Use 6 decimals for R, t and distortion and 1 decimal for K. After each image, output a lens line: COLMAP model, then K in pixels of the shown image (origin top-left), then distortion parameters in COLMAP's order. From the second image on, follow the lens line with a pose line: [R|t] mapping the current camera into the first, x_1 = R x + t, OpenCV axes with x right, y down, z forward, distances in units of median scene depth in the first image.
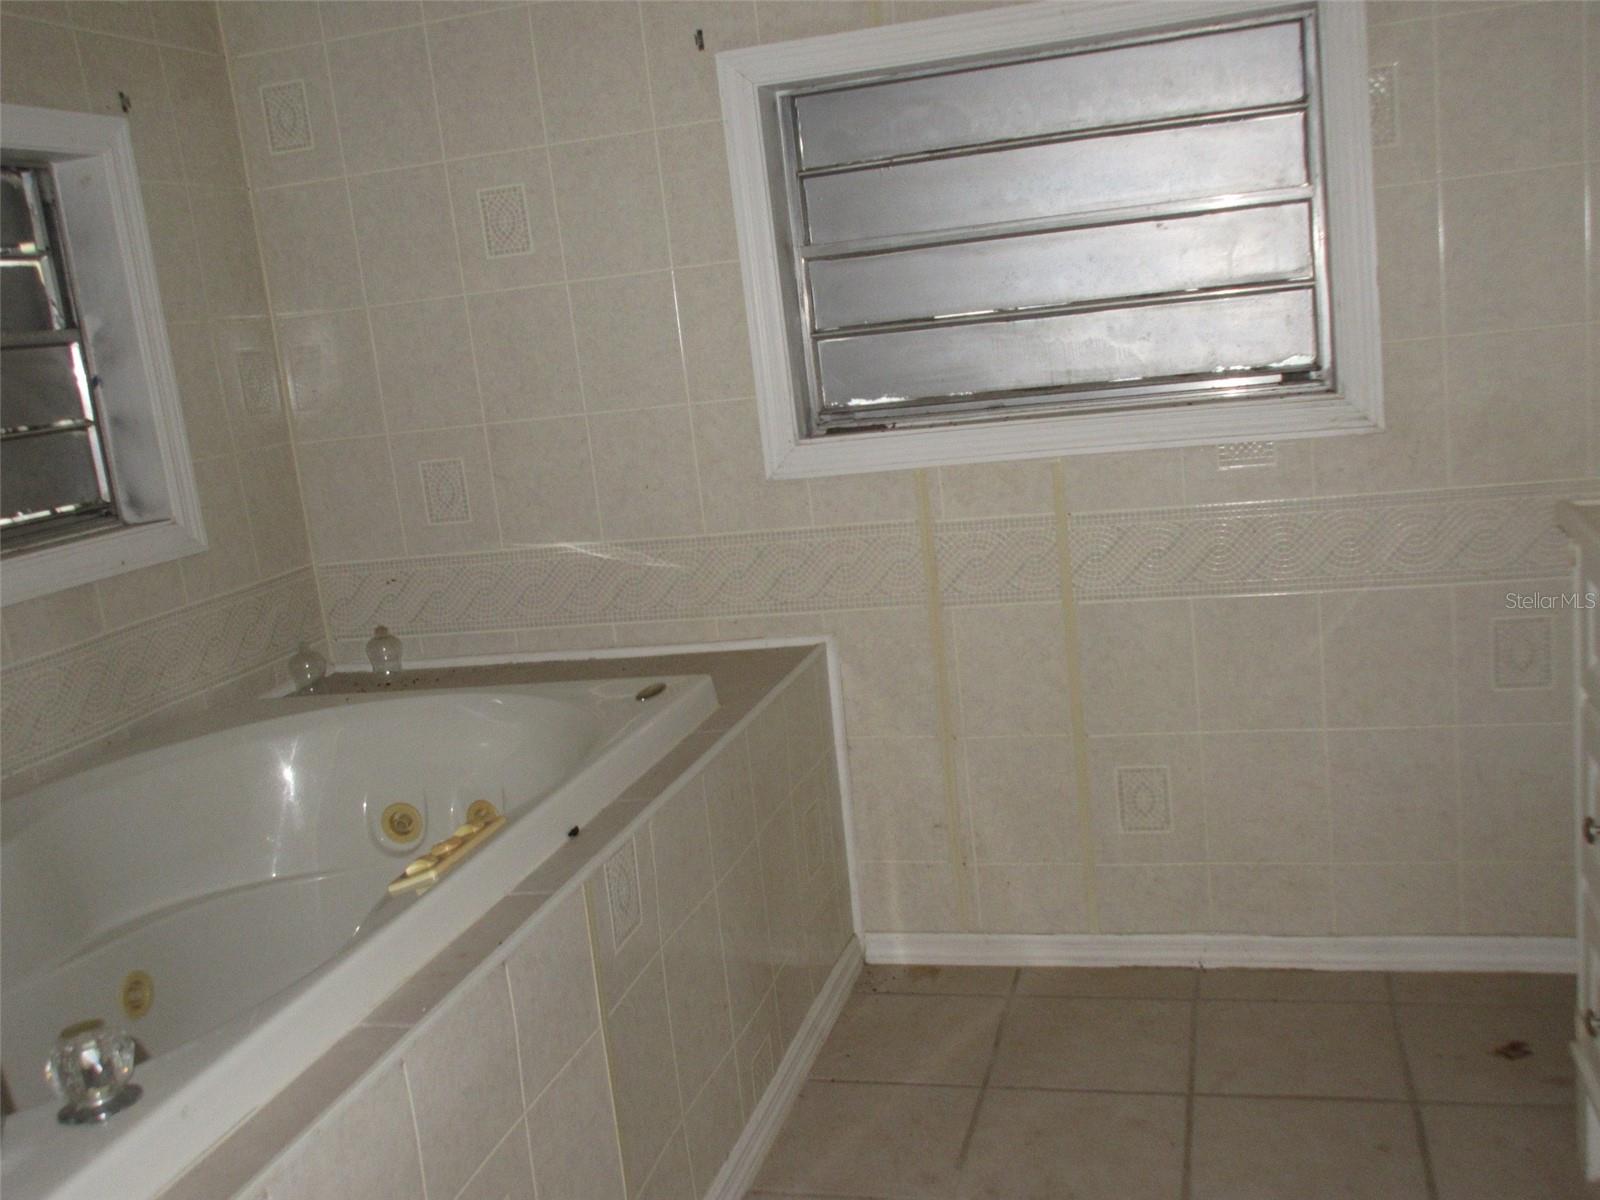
lens RADIAL K [[1581.3, 0, 800.0], [0, 1581.3, 600.0], [0, 0, 1]] dist [0.005198, 0.008523]
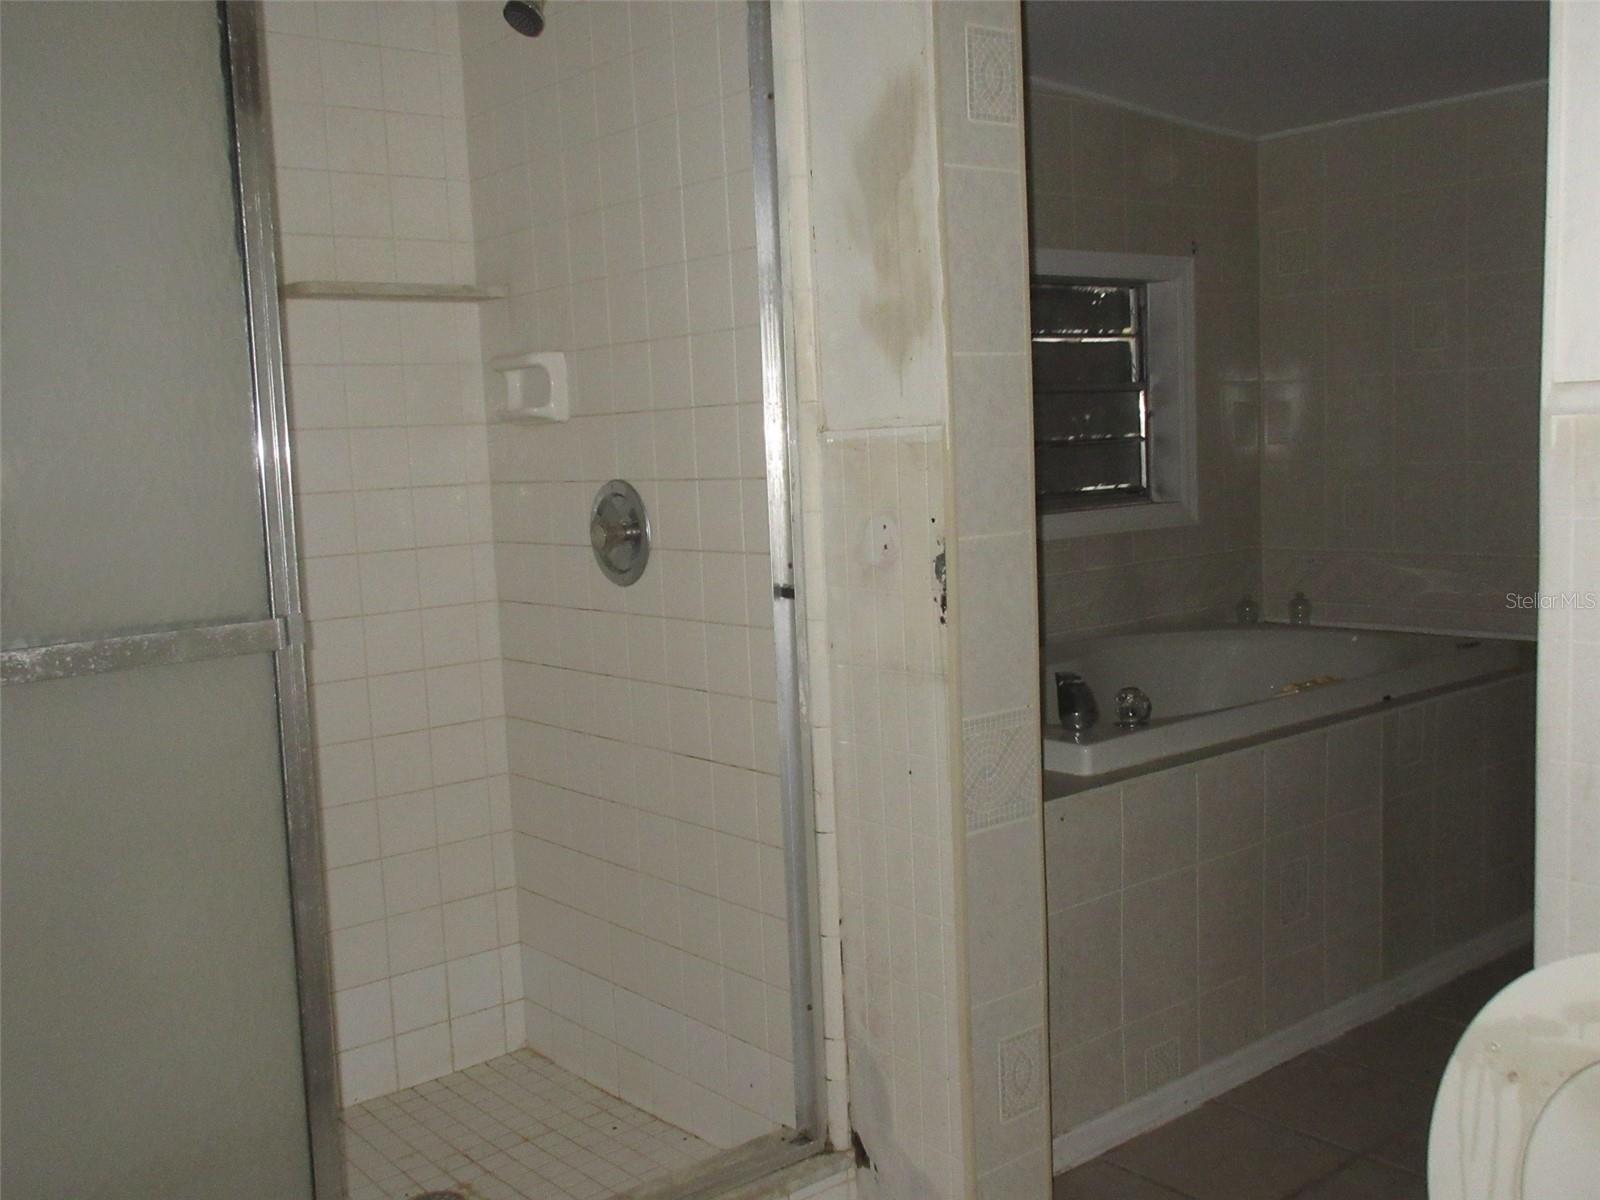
lens RADIAL K [[1581.3, 0, 800.0], [0, 1581.3, 600.0], [0, 0, 1]] dist [0.005198, 0.008523]
pose [[0.823681, 0.137264, -0.550190, 0.187162], [-0.157202, 0.987505, 0.011024, 0.091651], [0.544828, 0.077411, 0.834967, -0.557950]]
